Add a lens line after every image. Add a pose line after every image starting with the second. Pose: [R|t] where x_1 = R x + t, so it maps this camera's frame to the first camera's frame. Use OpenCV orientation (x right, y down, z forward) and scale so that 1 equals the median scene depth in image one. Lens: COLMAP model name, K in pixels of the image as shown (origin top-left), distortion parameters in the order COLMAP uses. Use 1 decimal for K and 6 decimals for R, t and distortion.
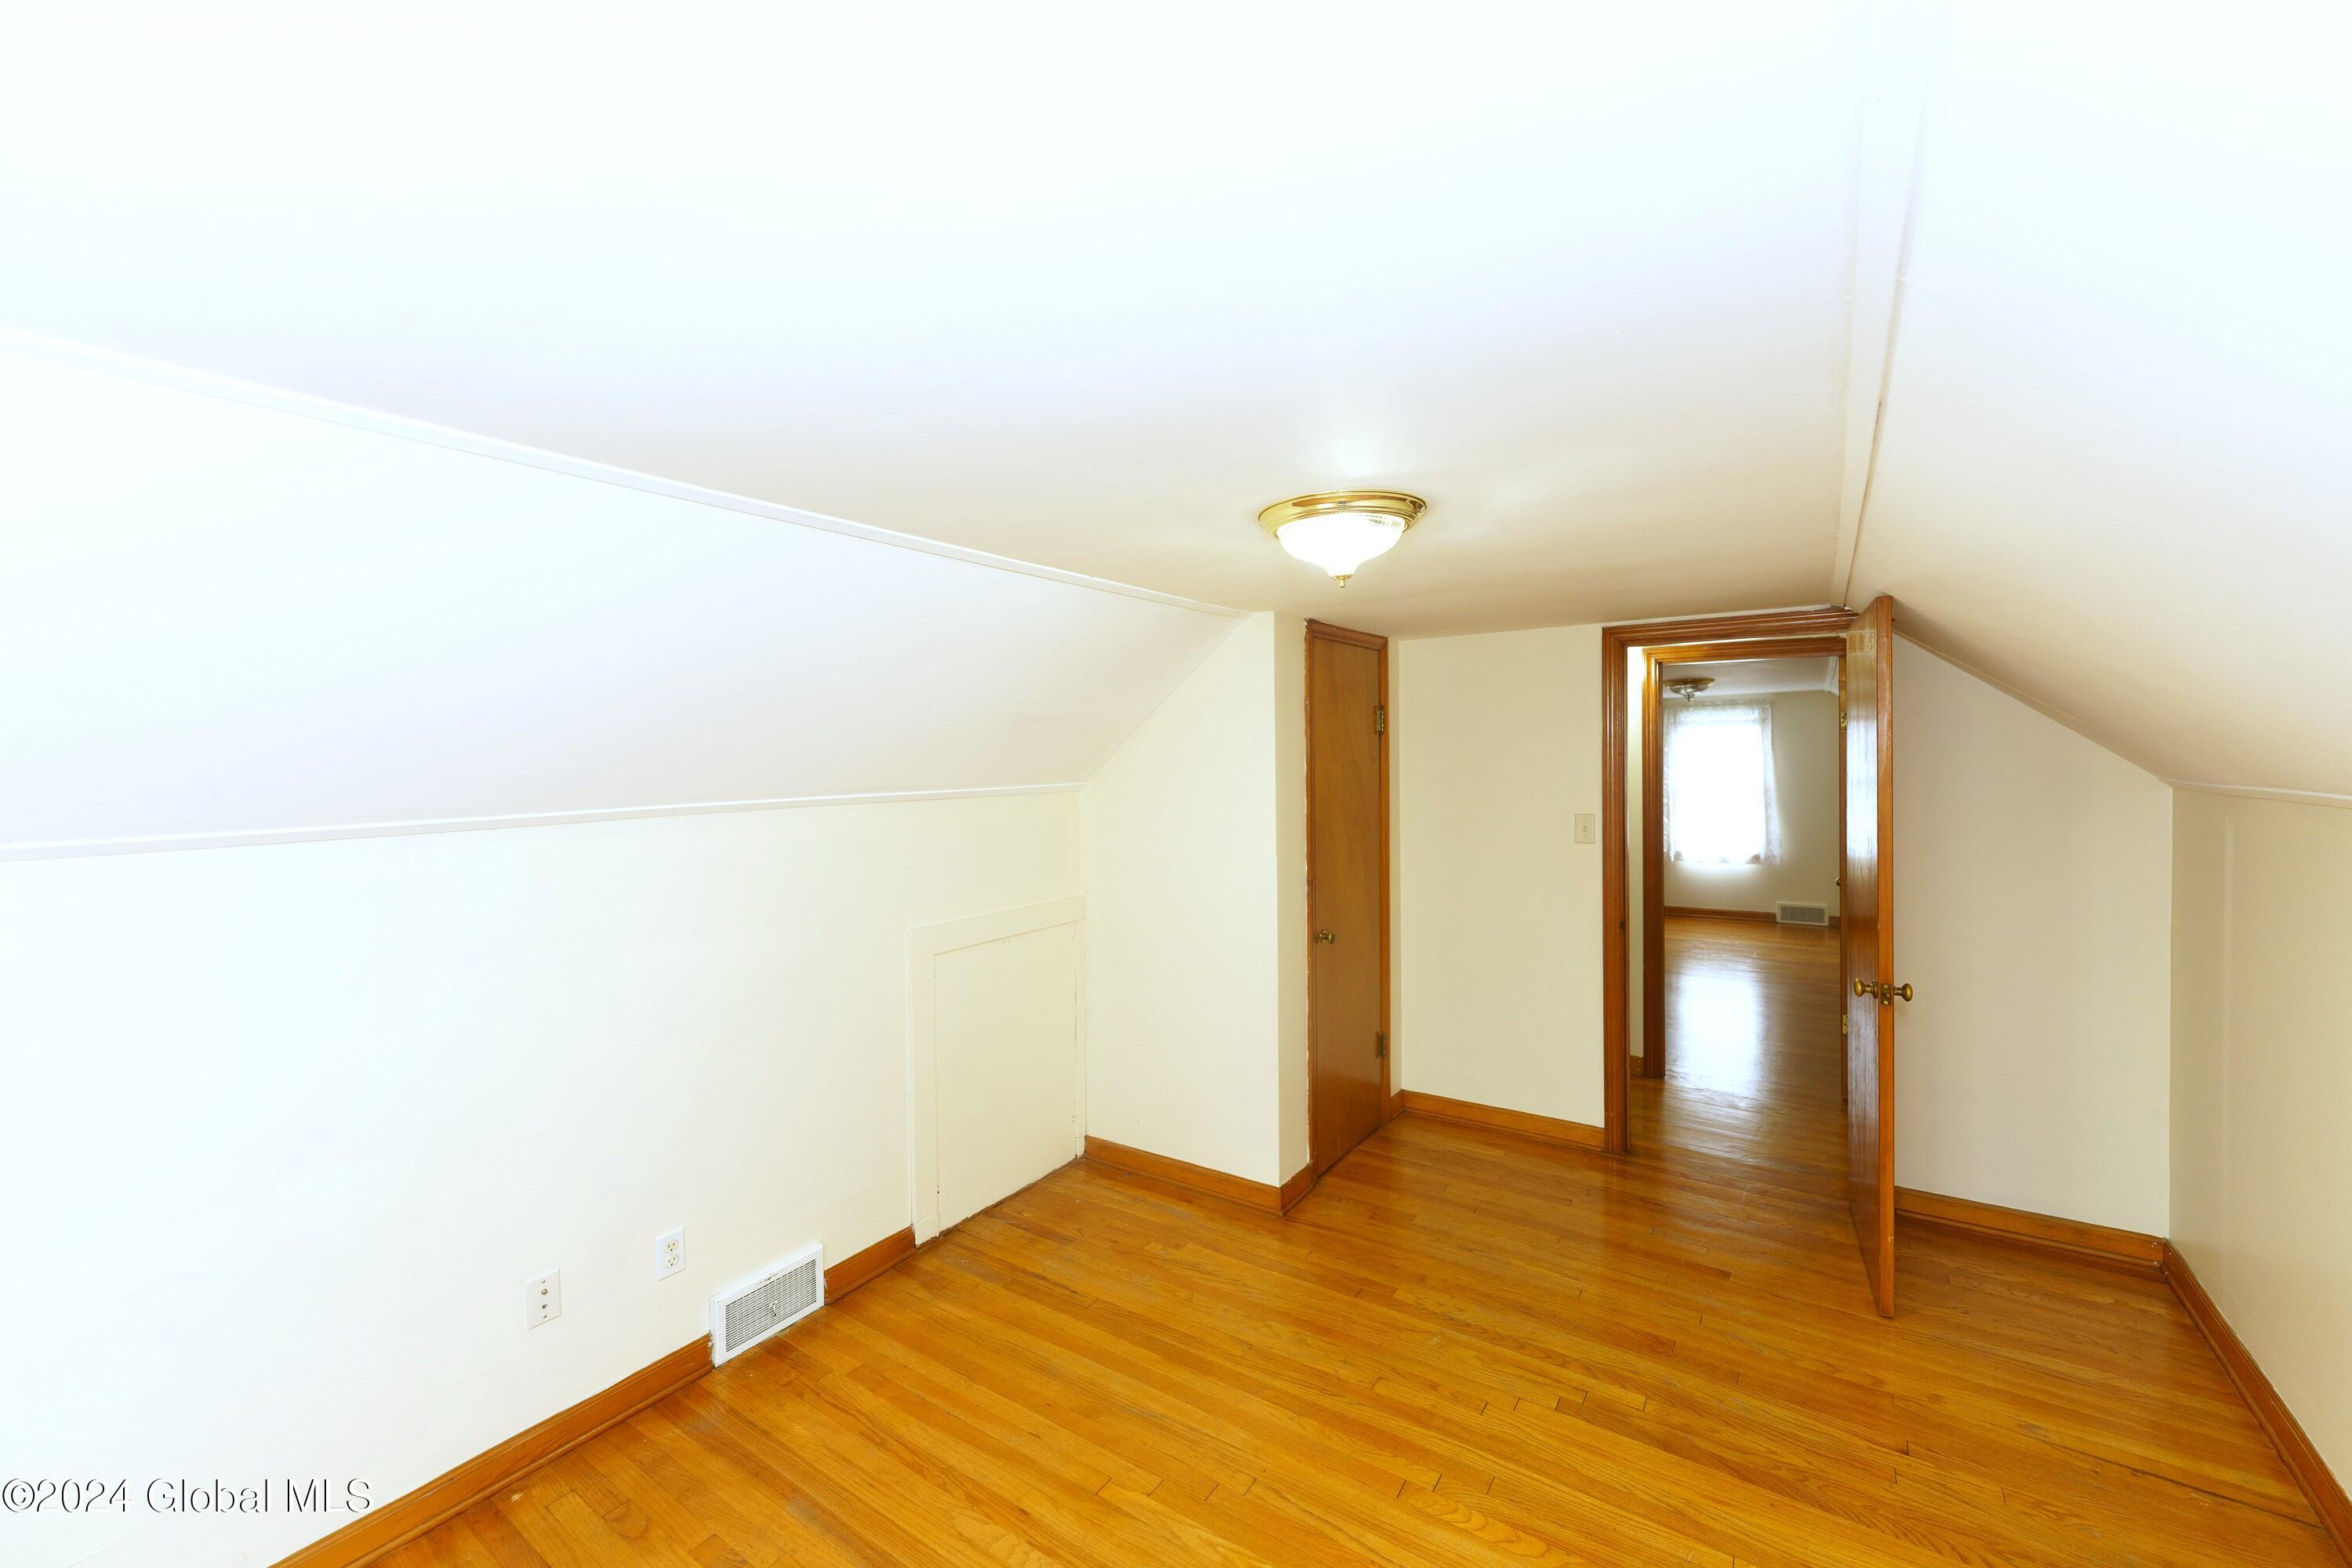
lens RADIAL K [[942.6, 0, 1167.2], [0, 942.6, 773.5], [0, 0, 1]] dist [0.001566, 0.000248]
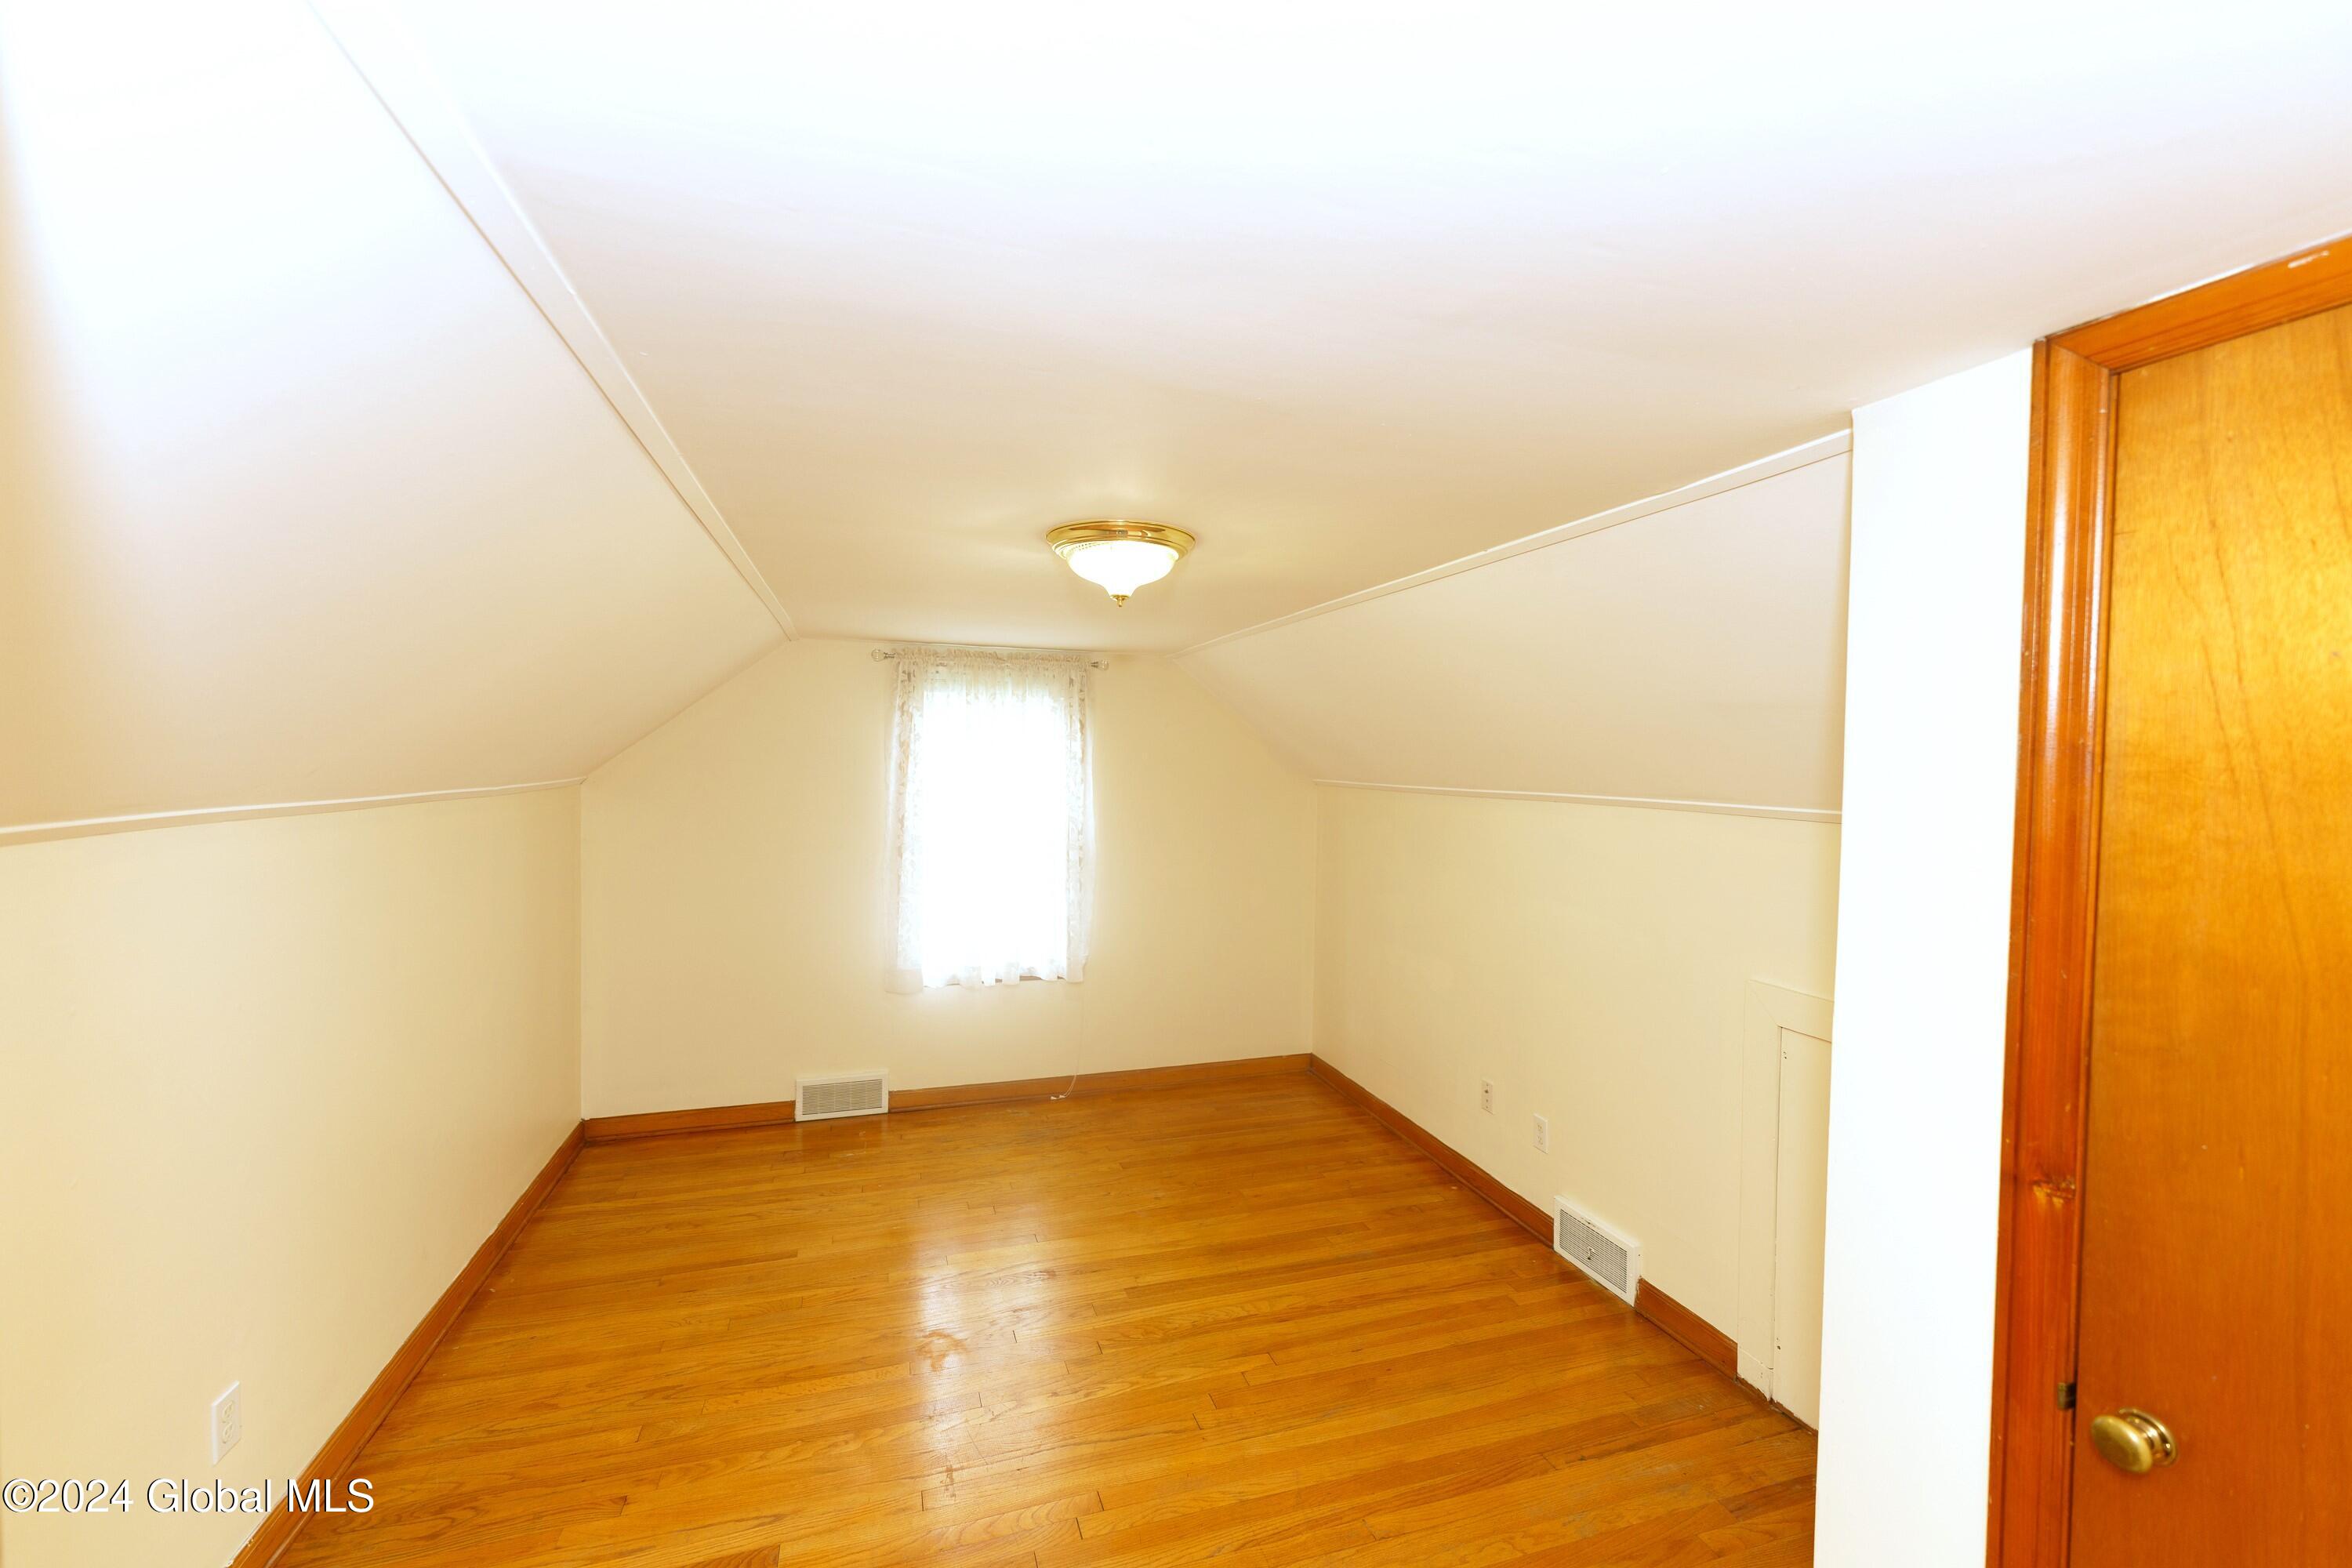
lens RADIAL K [[942.6, 0, 1165.3], [0, 942.6, 776.5], [0, 0, 1]] dist [0.001566, 0.000248]
pose [[-0.613514, 0.028394, -0.789173, 0.807143], [-0.019791, 0.998487, 0.051311, -0.041156], [0.789436, 0.047099, -0.612023, 1.358339]]
